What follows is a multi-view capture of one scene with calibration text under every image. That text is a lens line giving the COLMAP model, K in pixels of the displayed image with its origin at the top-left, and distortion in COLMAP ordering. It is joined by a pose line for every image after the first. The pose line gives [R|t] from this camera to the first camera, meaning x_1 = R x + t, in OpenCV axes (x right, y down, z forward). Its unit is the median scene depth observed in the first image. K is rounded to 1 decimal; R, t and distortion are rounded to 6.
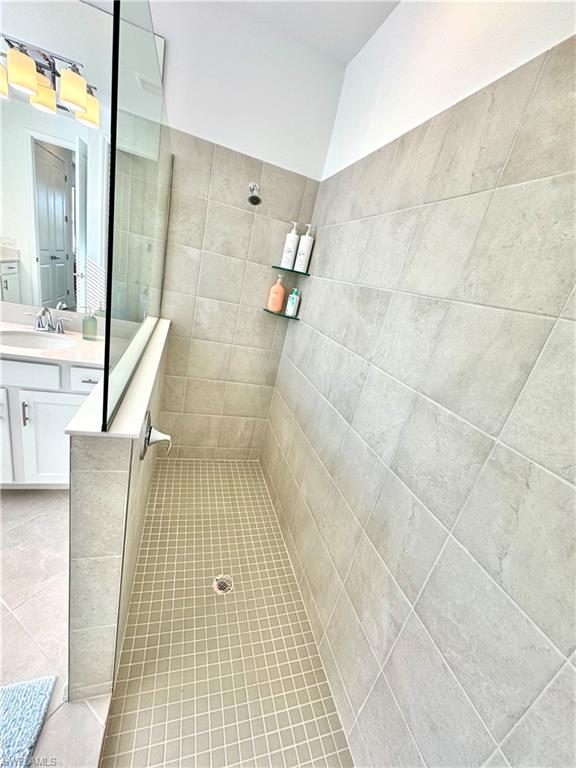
lens RADIAL K [[305.4, 0, 288.6], [0, 305.4, 385.3], [0, 0, 1]] dist [-0.000395, -0.000085]
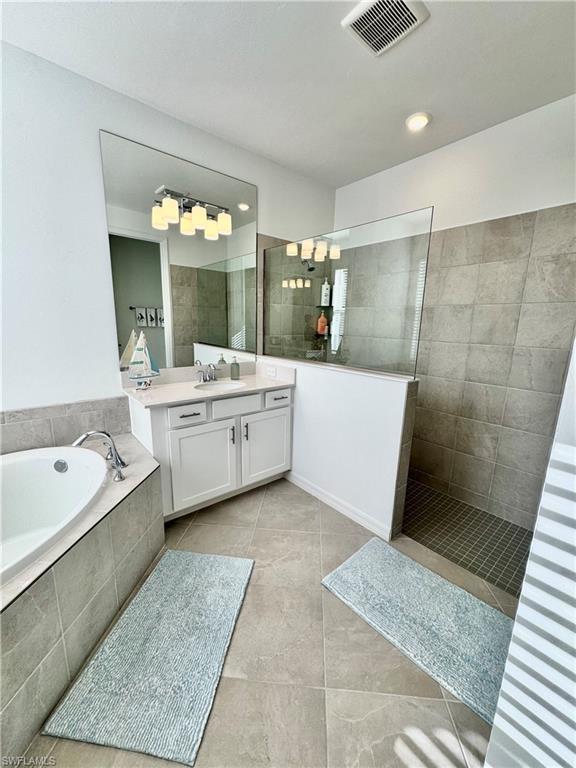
lens RADIAL K [[305.4, 0, 289.1], [0, 305.4, 384.9], [0, 0, 1]] dist [-0.000395, -0.000085]
pose [[0.895059, -0.272807, 0.352769, -1.210480], [0.300090, 0.953610, -0.023944, -0.026486], [-0.329872, 0.127294, 0.935404, -0.497443]]
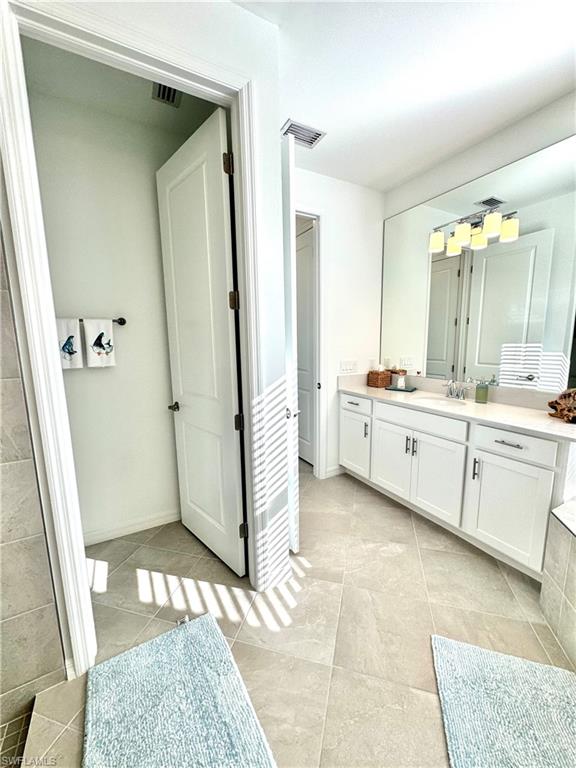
lens RADIAL K [[305.4, 0, 289.5], [0, 305.4, 385.7], [0, 0, 1]] dist [-0.000395, -0.000085]
pose [[-0.952890, -0.167220, -0.253057, -0.588236], [-0.260939, 0.877271, 0.402872, -0.285327], [0.154631, 0.449925, -0.879577, 0.709082]]
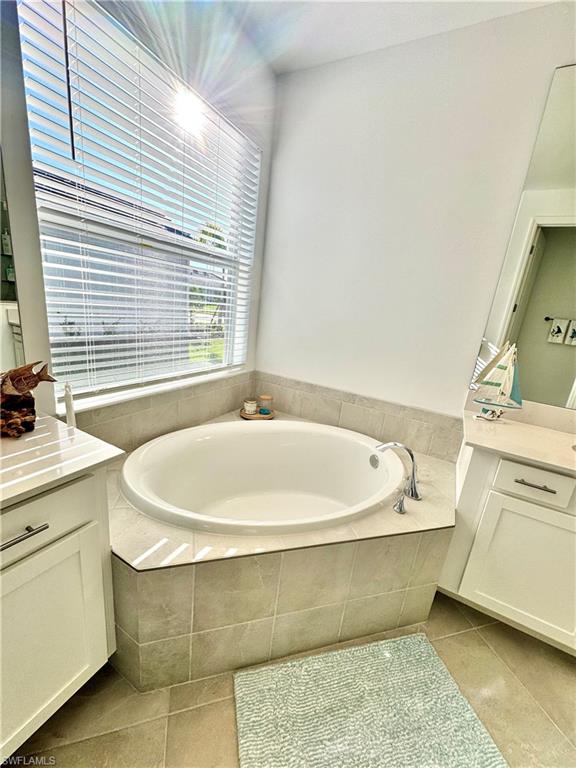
lens RADIAL K [[305.4, 0, 288.9], [0, 305.4, 386.4], [0, 0, 1]] dist [-0.000395, -0.000085]
pose [[0.715304, 0.043235, -0.697474, -1.074897], [-0.183796, 0.974584, -0.128082, -0.095960], [0.674210, 0.219810, 0.705071, -0.170556]]
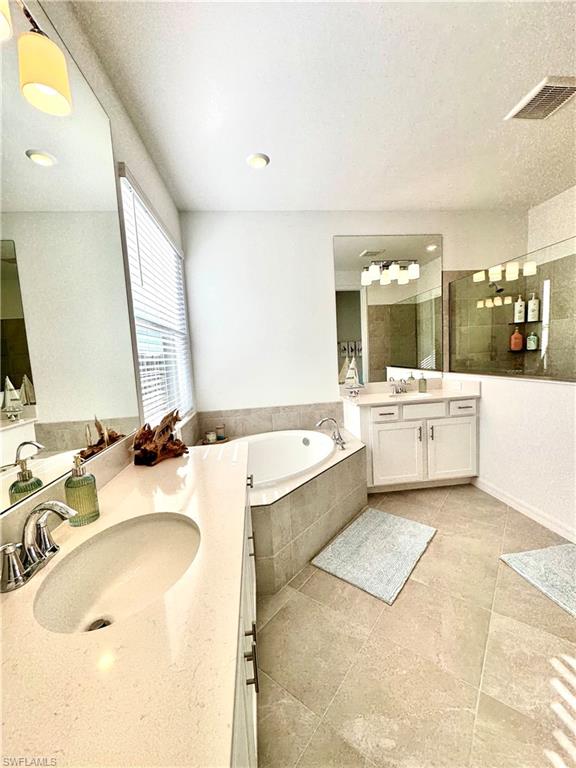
lens RADIAL K [[305.4, 0, 290.7], [0, 305.4, 384.4], [0, 0, 1]] dist [-0.000395, -0.000085]
pose [[0.949300, -0.252913, -0.186722, -1.323038], [0.198142, 0.942477, -0.269215, 0.151836], [0.244069, 0.218568, 0.944806, -1.006074]]
